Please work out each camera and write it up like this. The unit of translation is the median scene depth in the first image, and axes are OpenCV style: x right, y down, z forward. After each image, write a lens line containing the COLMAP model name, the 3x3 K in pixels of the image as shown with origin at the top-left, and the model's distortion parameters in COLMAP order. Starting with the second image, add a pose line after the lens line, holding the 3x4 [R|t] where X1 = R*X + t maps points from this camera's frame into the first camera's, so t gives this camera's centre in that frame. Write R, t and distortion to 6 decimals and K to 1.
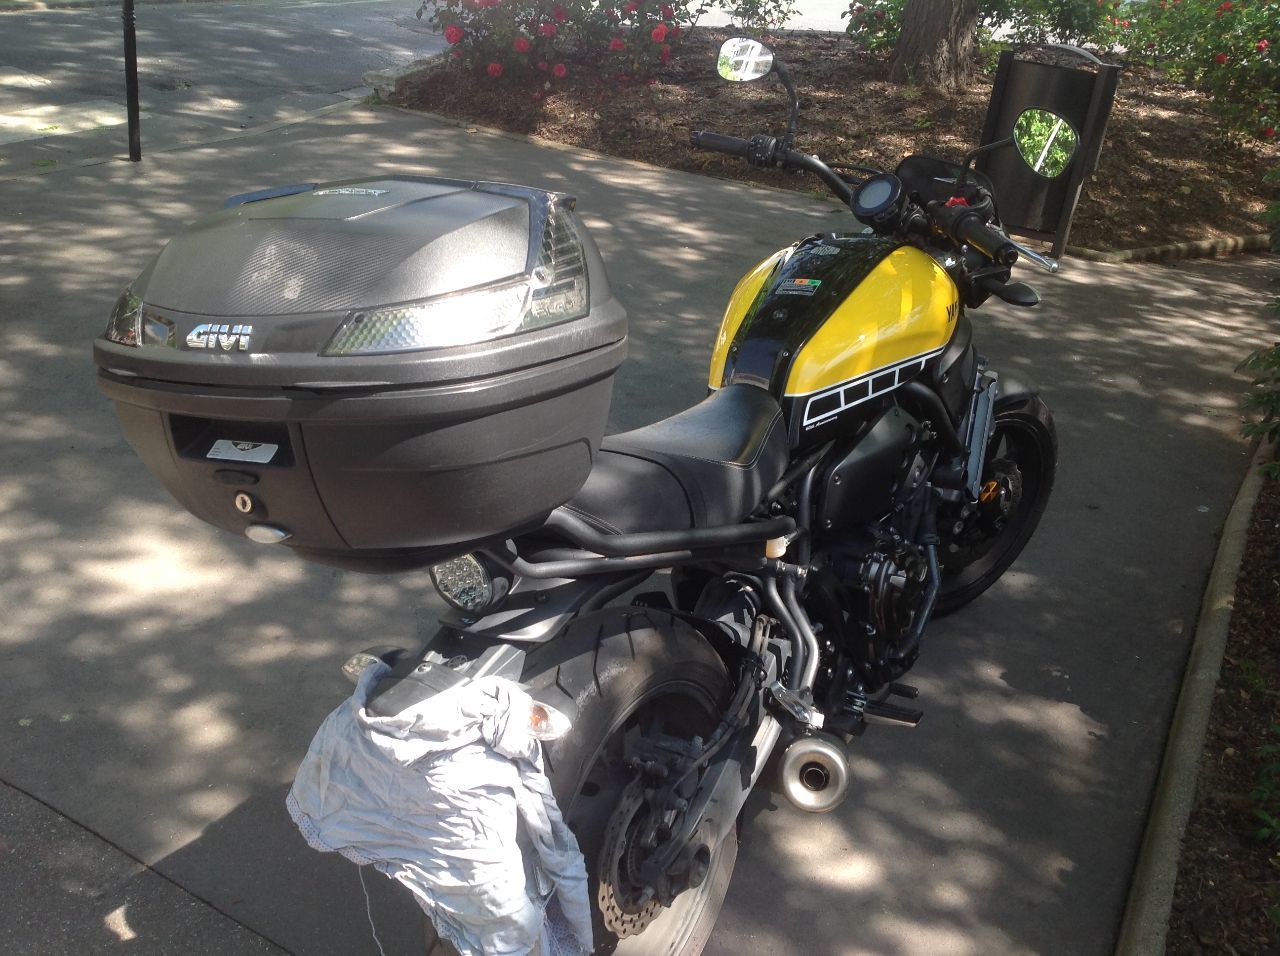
lens RADIAL K [[1295.2, 0, 641.5], [0, 1295.2, 483.7], [0, 0, 1]] dist [-0.018916, 0.000000]
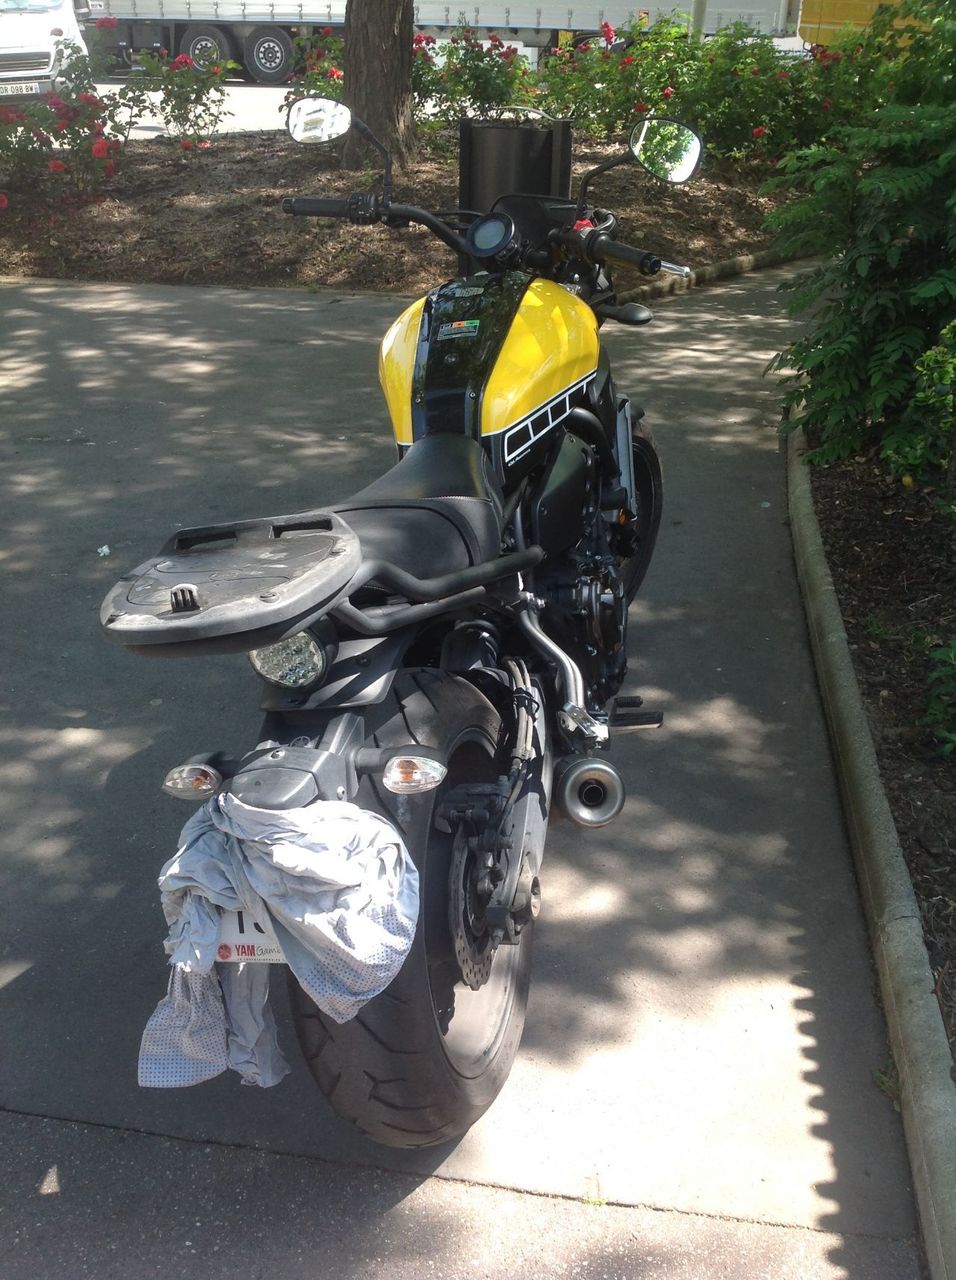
lens RADIAL K [[1295.2, 0, 479.8], [0, 1295.2, 636.2], [0, 0, 1]] dist [-0.018916, 0.000000]
pose [[0.933126, -0.220877, 0.283705, -0.154784], [0.214156, 0.975255, 0.054907, 0.020439], [-0.288812, 0.009522, 0.957338, 0.029028]]
